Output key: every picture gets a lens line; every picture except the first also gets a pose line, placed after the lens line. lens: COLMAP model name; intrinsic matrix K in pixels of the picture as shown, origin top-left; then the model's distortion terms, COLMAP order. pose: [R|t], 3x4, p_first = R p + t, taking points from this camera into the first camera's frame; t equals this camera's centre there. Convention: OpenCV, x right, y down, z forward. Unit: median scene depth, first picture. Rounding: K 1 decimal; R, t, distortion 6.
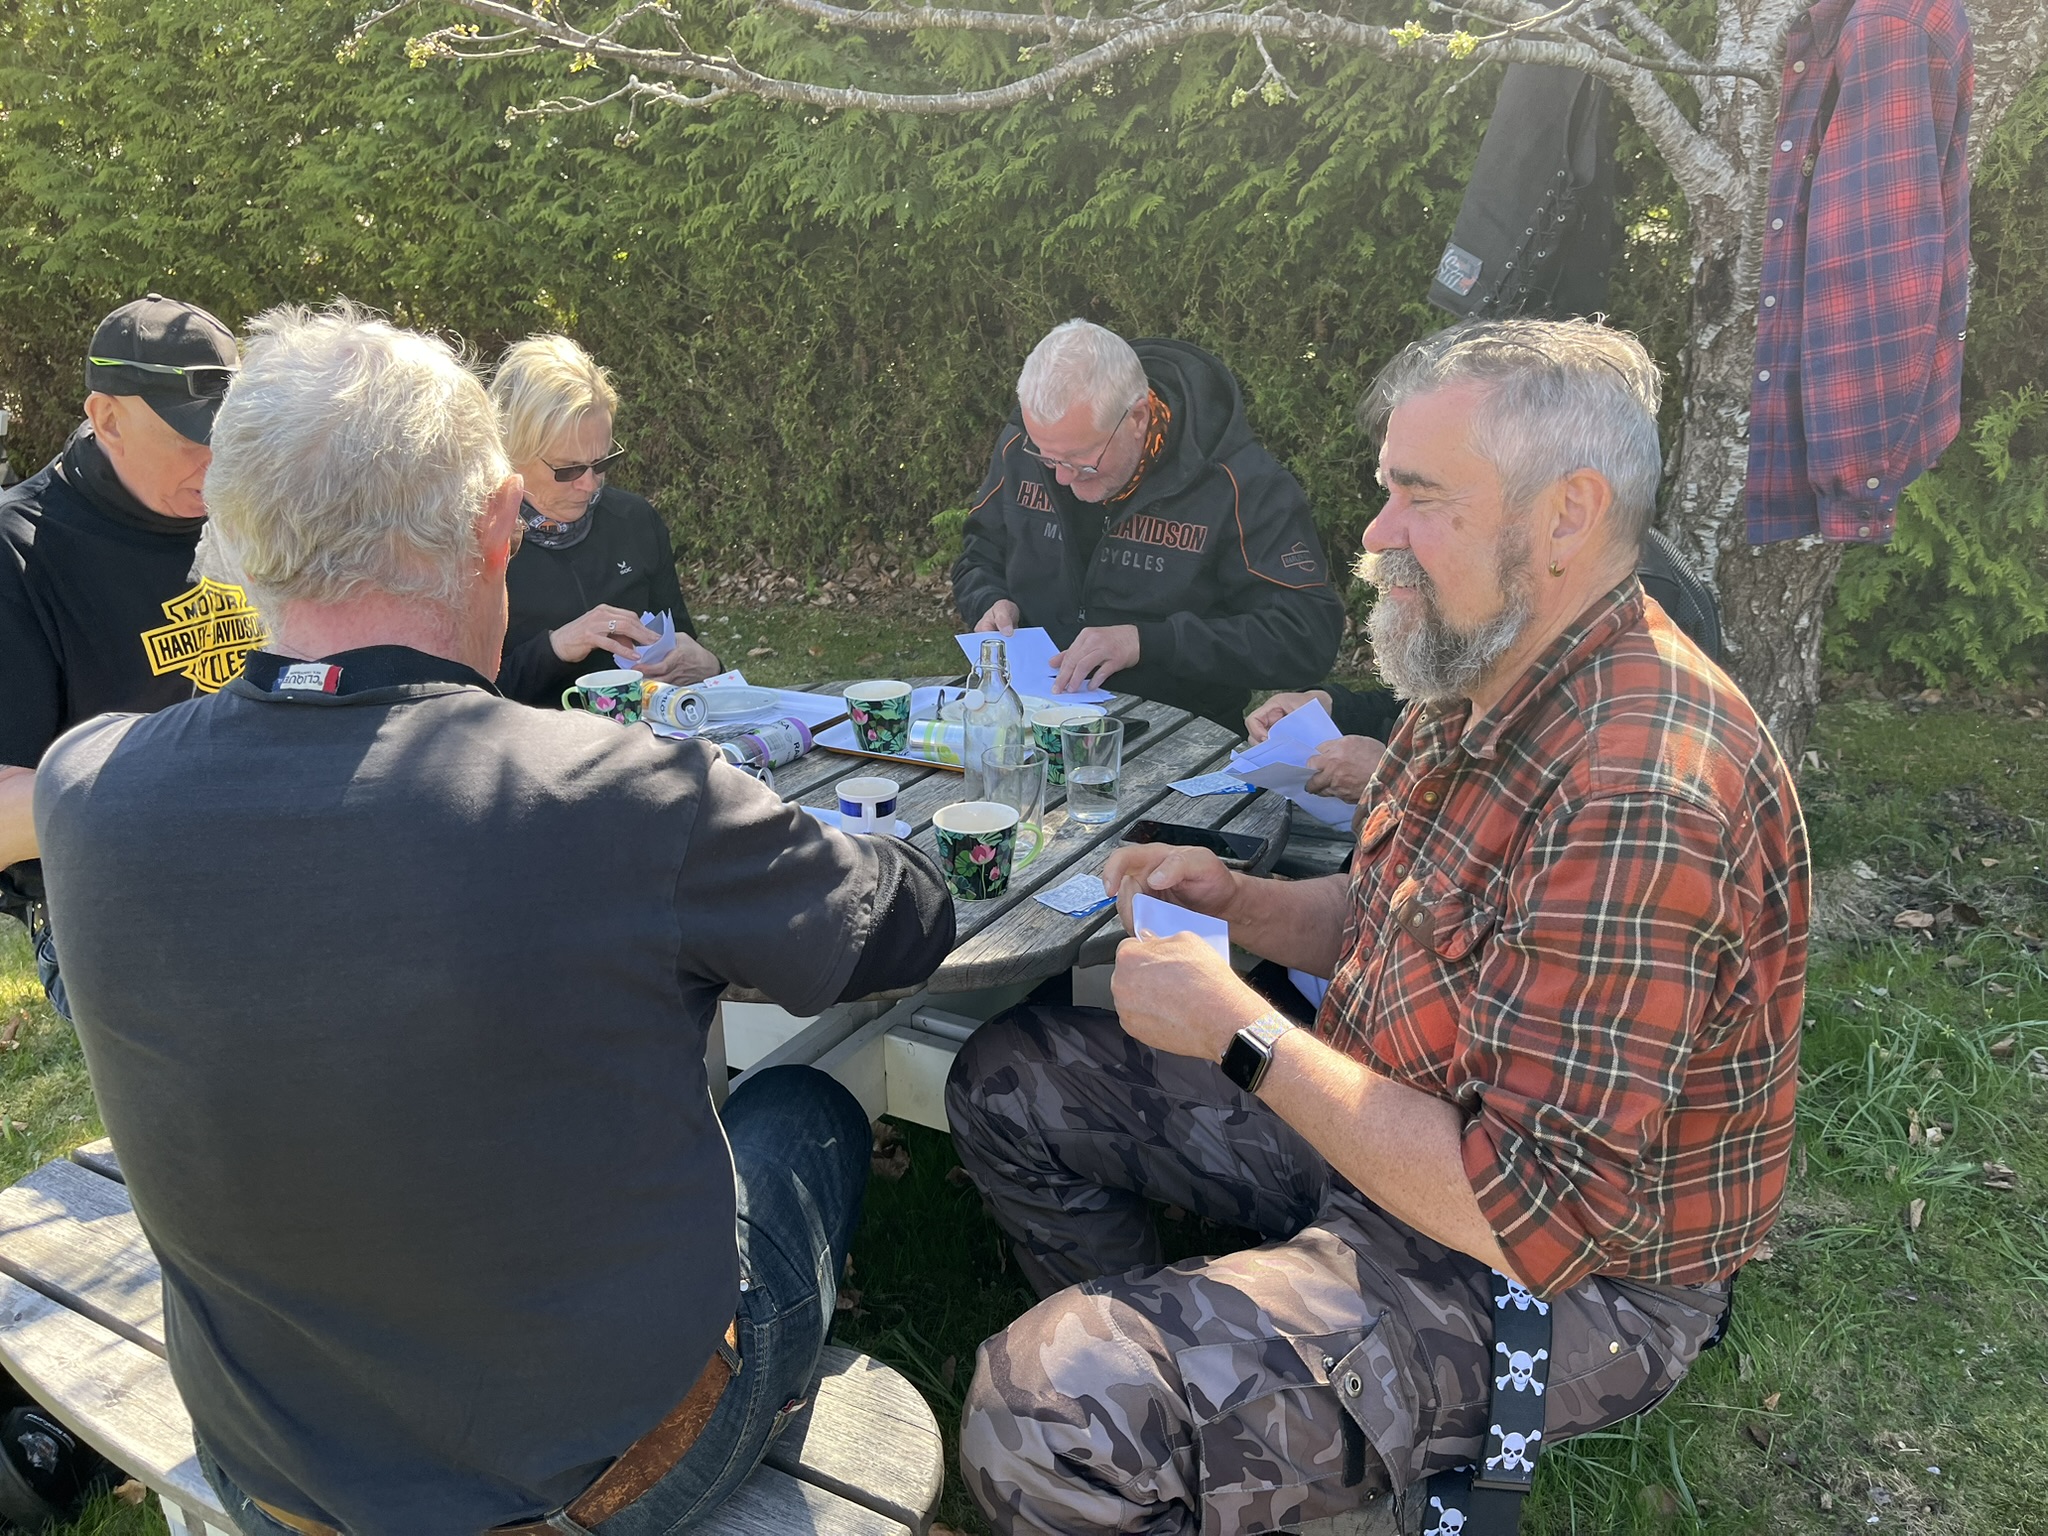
lens RADIAL K [[1636.3, 0, 1033.7], [0, 1636.3, 775.5], [0, 0, 1]] dist [0.042337, -0.061549]
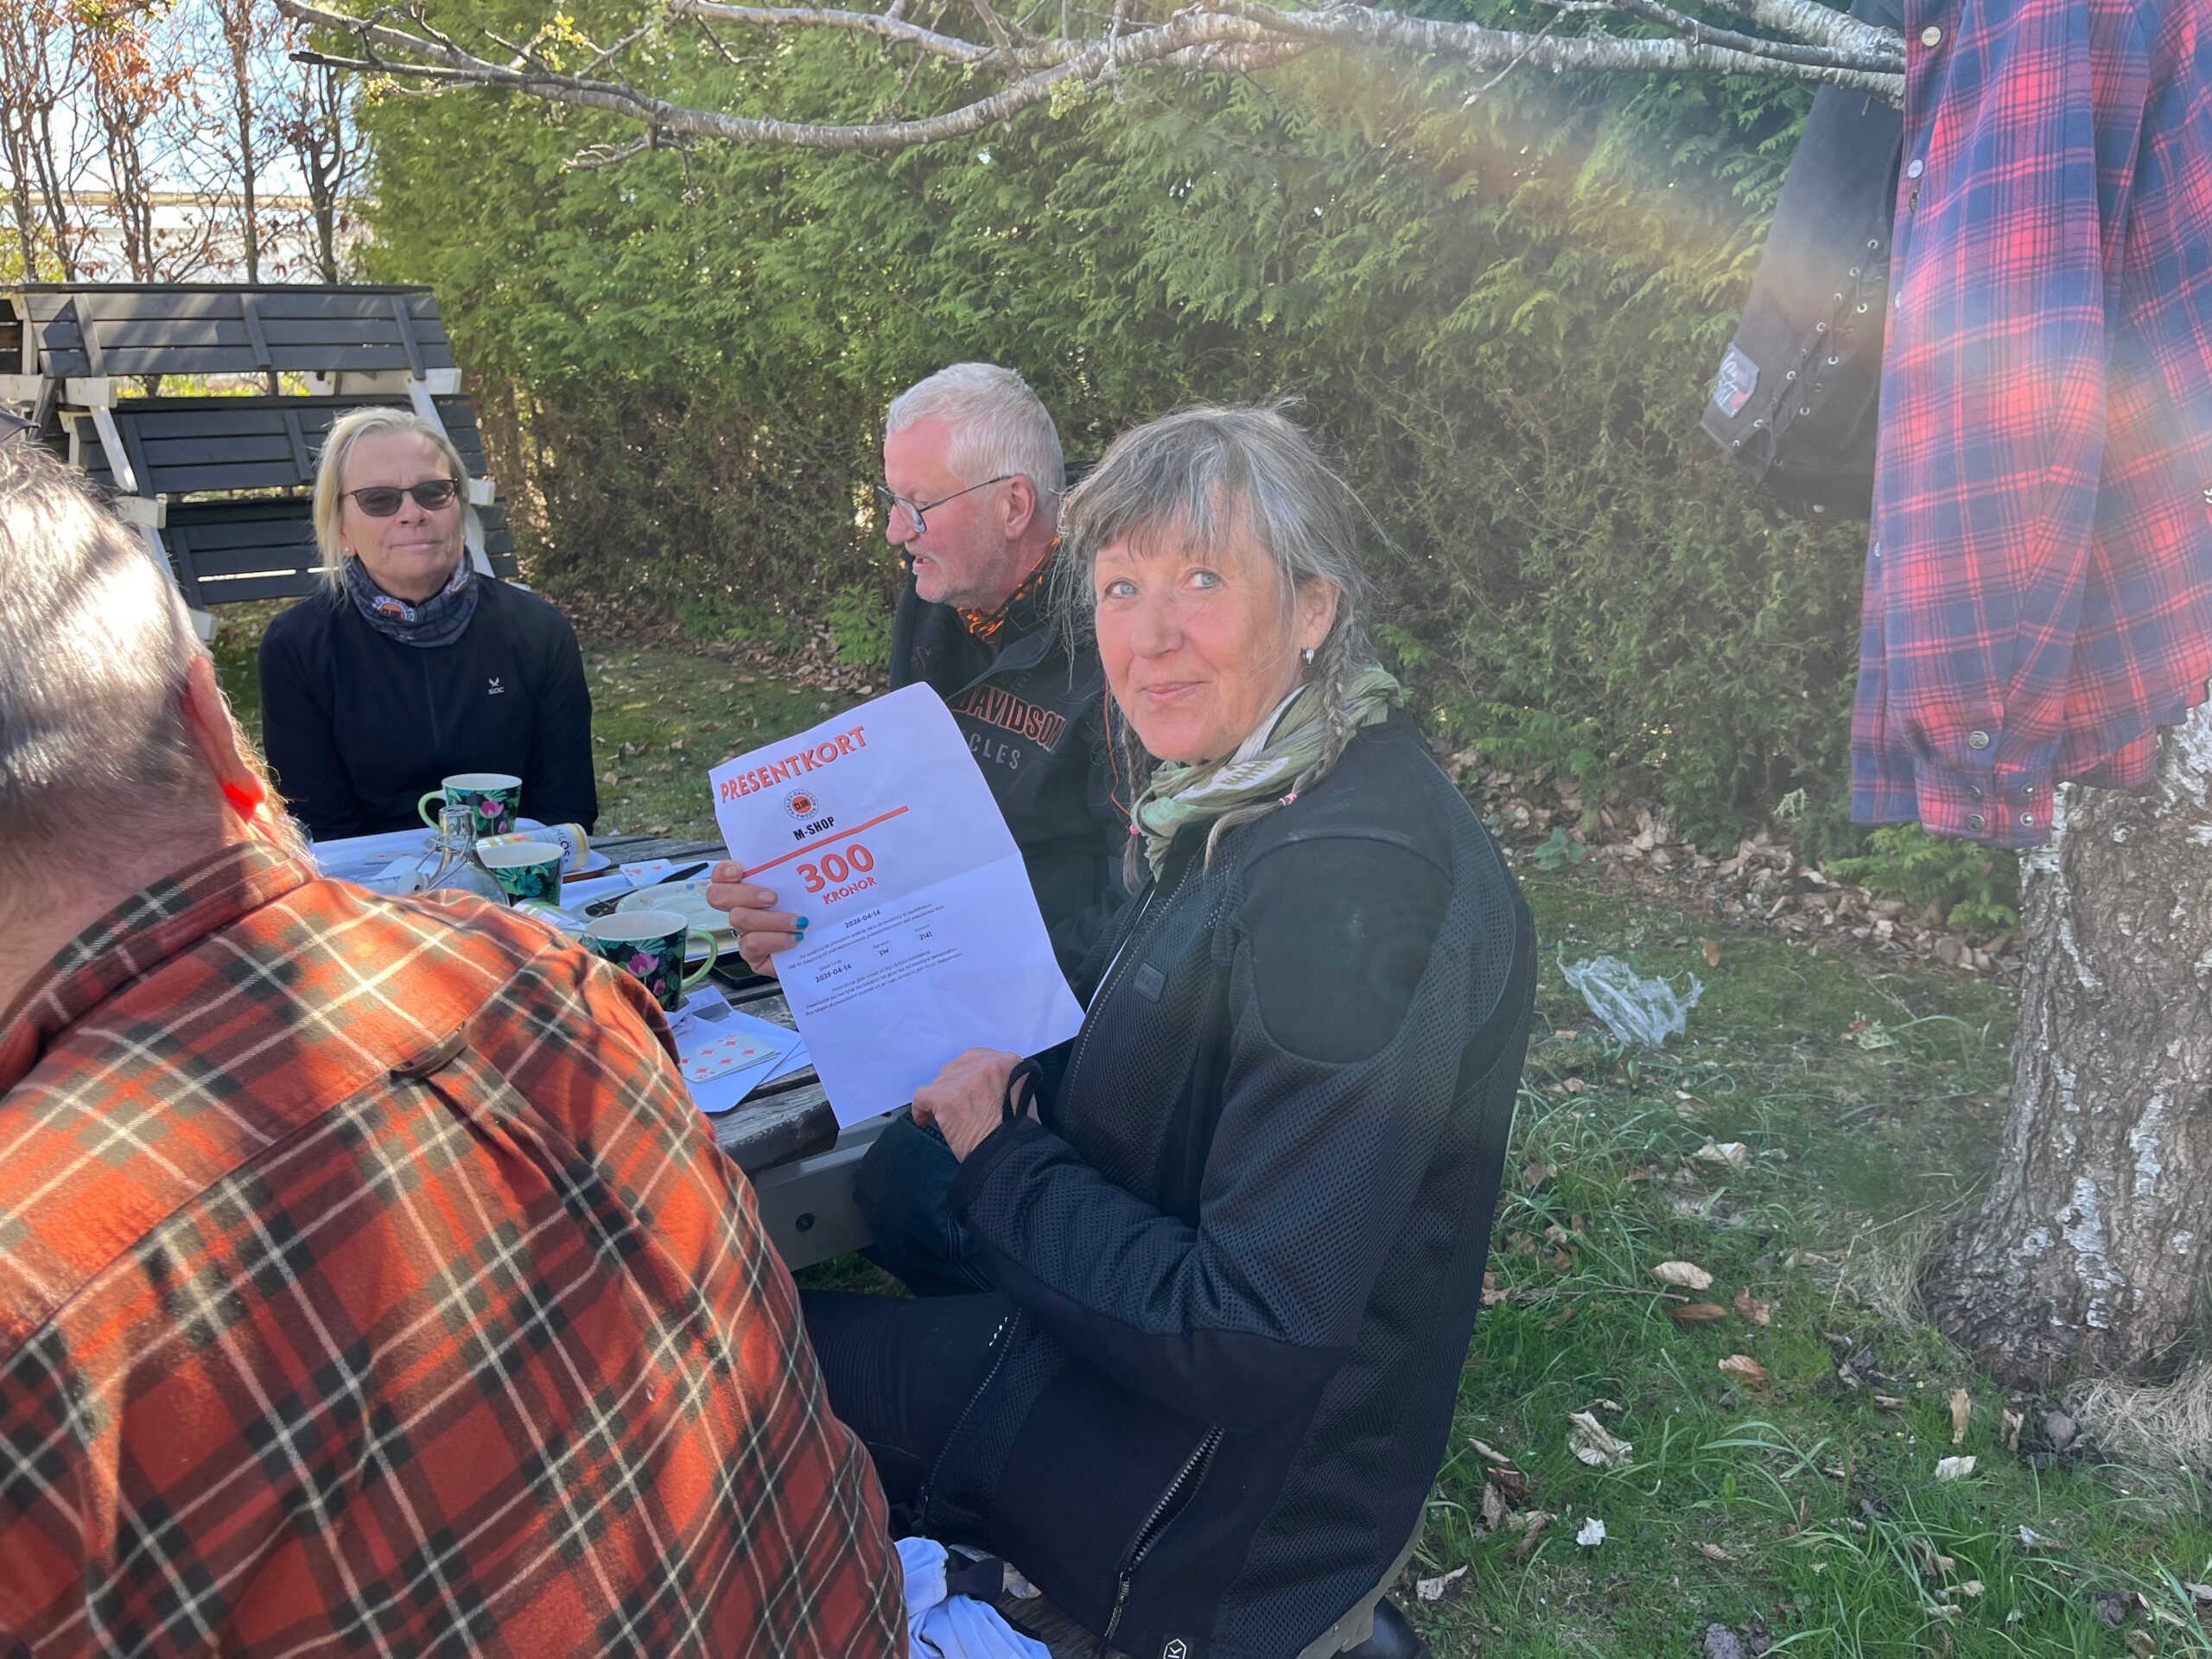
lens RADIAL K [[1767.3, 0, 1097.9], [0, 1767.3, 822.5], [0, 0, 1]] dist [0.042337, -0.061549]
pose [[0.919782, 0.129454, -0.370463, 0.327107], [-0.152966, 0.987623, -0.034669, -0.057238], [0.361389, 0.088556, 0.928200, 0.225627]]
